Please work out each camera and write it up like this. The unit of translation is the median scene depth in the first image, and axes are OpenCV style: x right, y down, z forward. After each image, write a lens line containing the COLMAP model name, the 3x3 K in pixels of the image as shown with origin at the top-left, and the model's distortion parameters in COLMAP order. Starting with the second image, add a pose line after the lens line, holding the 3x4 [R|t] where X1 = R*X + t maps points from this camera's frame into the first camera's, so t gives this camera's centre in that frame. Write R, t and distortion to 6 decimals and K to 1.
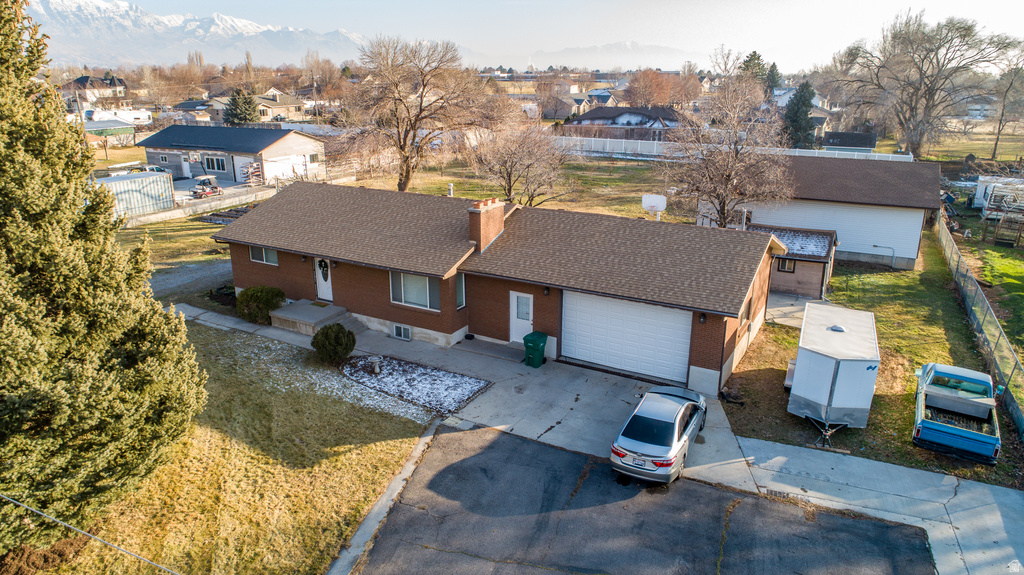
lens RADIAL K [[683.1, 0, 510.6], [0, 683.1, 286.8], [0, 0, 1]] dist [-0.012977, 0.000190]
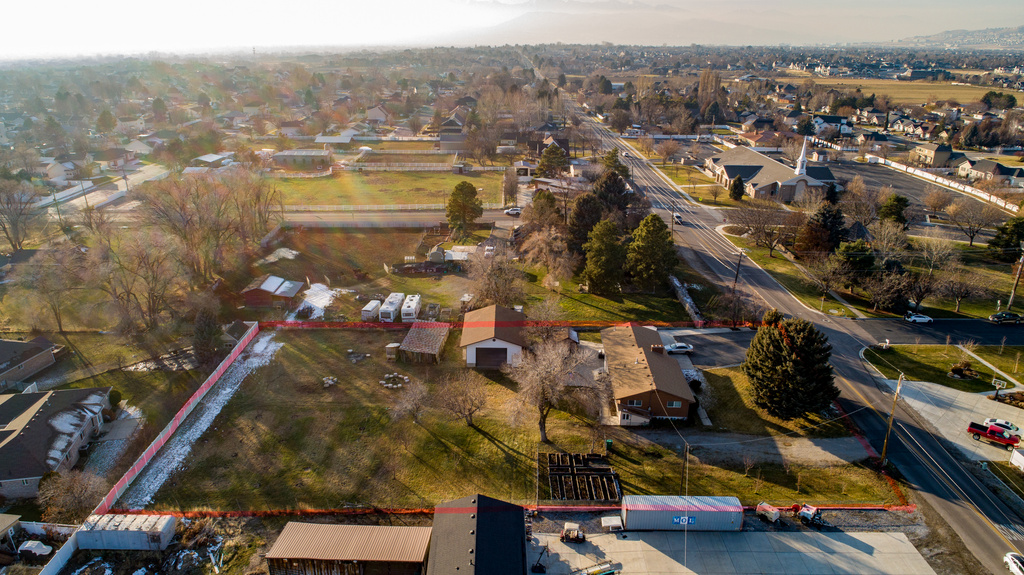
lens RADIAL K [[683.1, 0, 510.6], [0, 683.1, 286.8], [0, 0, 1]] dist [-0.012977, 0.000190]
pose [[-0.463817, -0.314568, 0.828203, -2.904950], [0.259364, 0.845667, 0.466452, -2.566590], [-0.847115, 0.431155, -0.310647, 2.925279]]
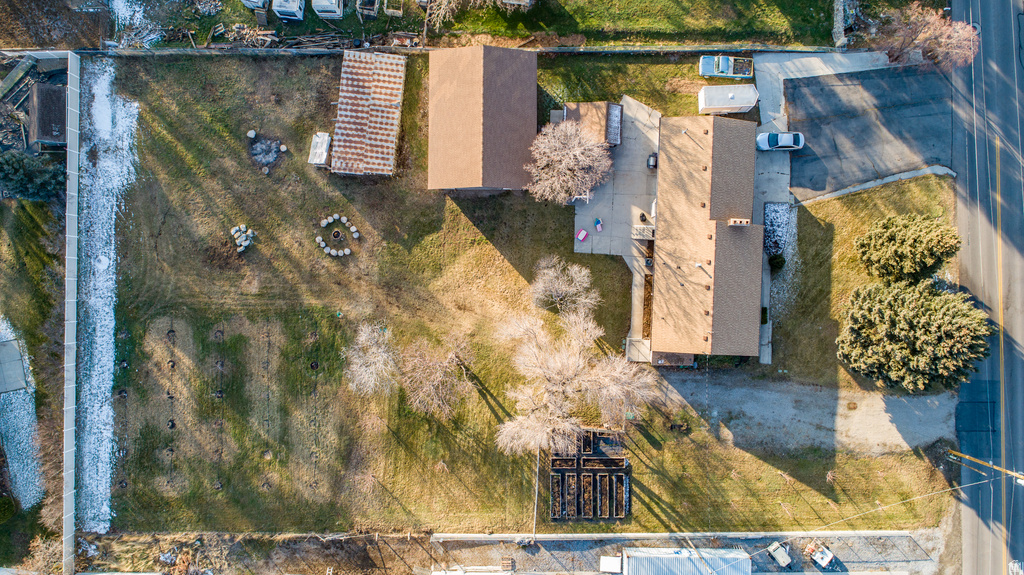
lens RADIAL K [[683.1, 0, 510.6], [0, 683.1, 286.8], [0, 0, 1]] dist [-0.012977, 0.000190]
pose [[-0.455041, -0.890455, 0.005254, 0.128255], [0.261546, -0.128011, 0.956664, -2.865047], [-0.851194, 0.436696, 0.291145, 1.155912]]
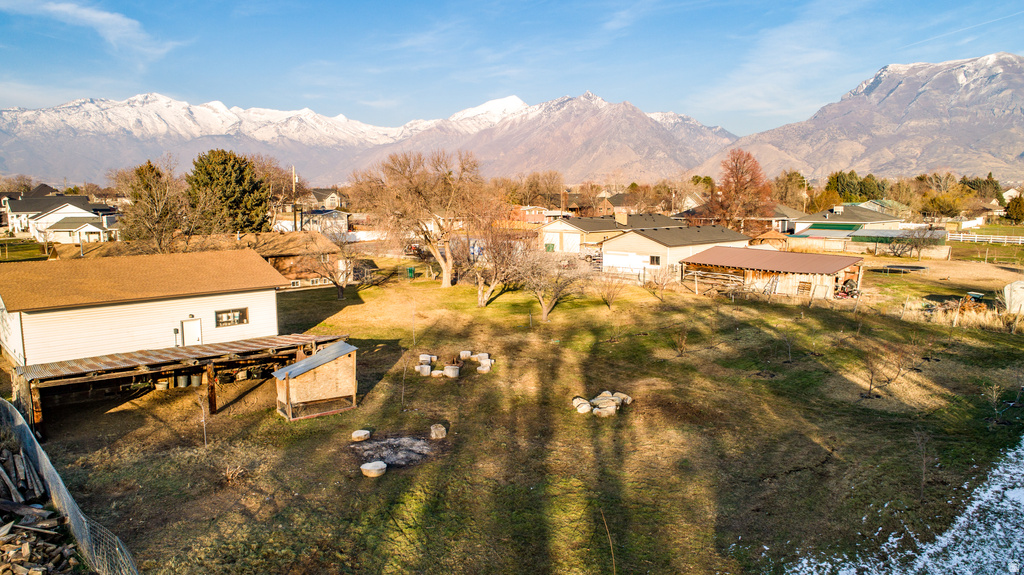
lens RADIAL K [[683.1, 0, 510.6], [0, 683.1, 286.8], [0, 0, 1]] dist [-0.012977, 0.000190]
pose [[-0.339062, 0.121952, -0.932826, 1.939190], [-0.291069, 0.929311, 0.227289, -0.861150], [0.894603, 0.348582, -0.279598, 2.936222]]
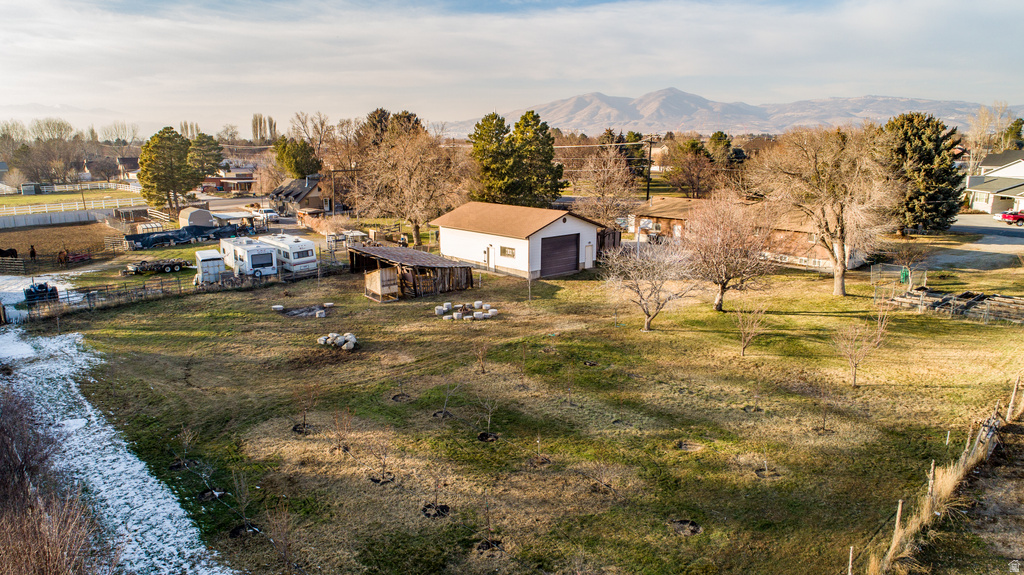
lens RADIAL K [[683.1, 0, 510.6], [0, 683.1, 286.8], [0, 0, 1]] dist [-0.012977, 0.000190]
pose [[-0.938216, -0.070662, 0.338758, -0.096477], [0.108757, 0.869116, 0.482503, -1.301736], [-0.328515, 0.489534, -0.807734, 3.937008]]
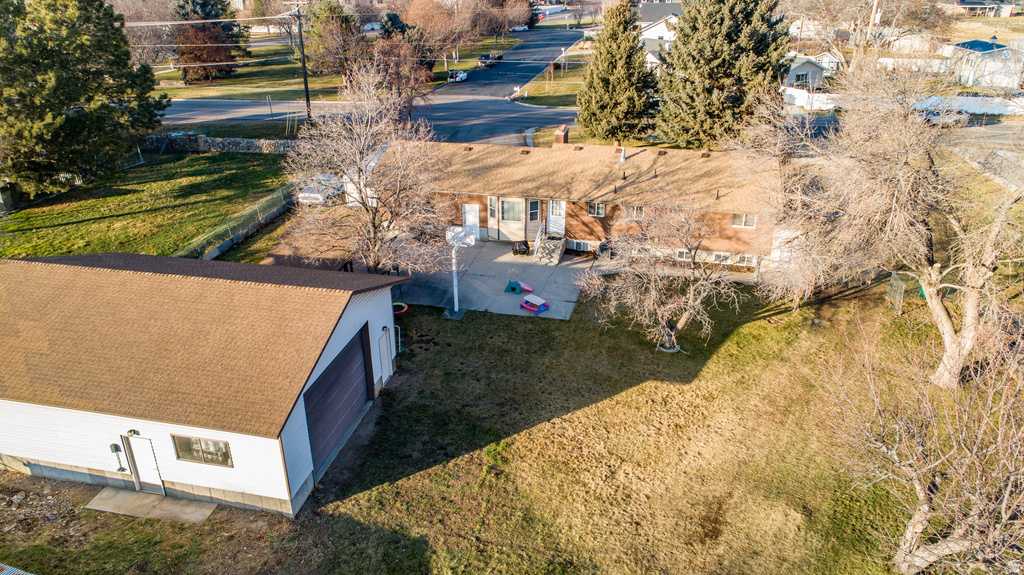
lens RADIAL K [[683.1, 0, 510.6], [0, 683.1, 286.8], [0, 0, 1]] dist [-0.012977, 0.000190]
pose [[-0.963978, 0.114837, -0.239914, 0.544512], [-0.077977, 0.740348, 0.667686, -0.970303], [0.254295, 0.662343, -0.704724, 2.496775]]
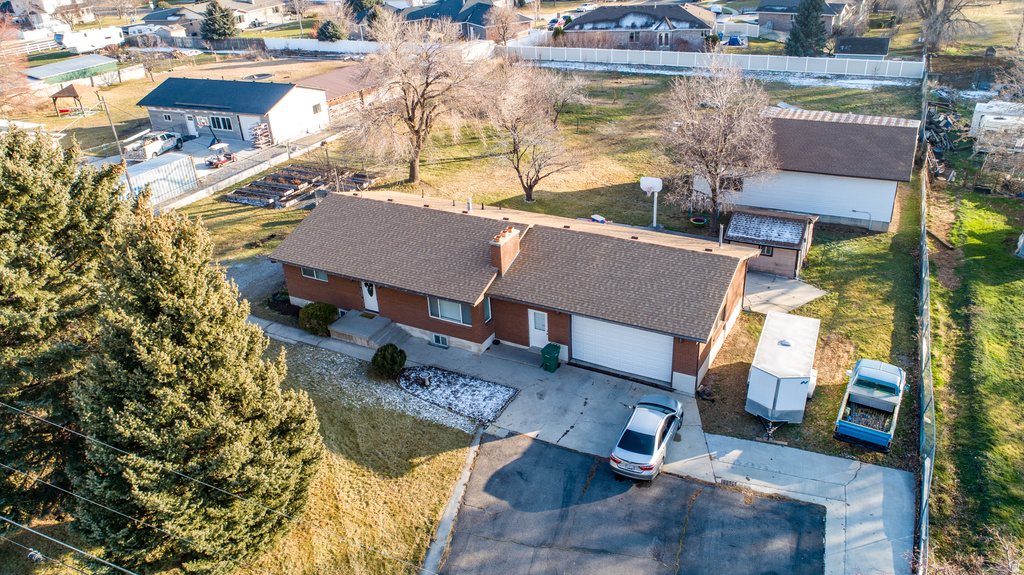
lens RADIAL K [[746.7, 0, 510.2], [0, 746.7, 287.6], [0, 0, 1]] dist [-0.013012, 0.002166]
pose [[0.998530, -0.052740, -0.012527, -0.014600], [0.054100, 0.984104, 0.169153, -0.267004], [0.003407, -0.169582, 0.985510, -0.321316]]
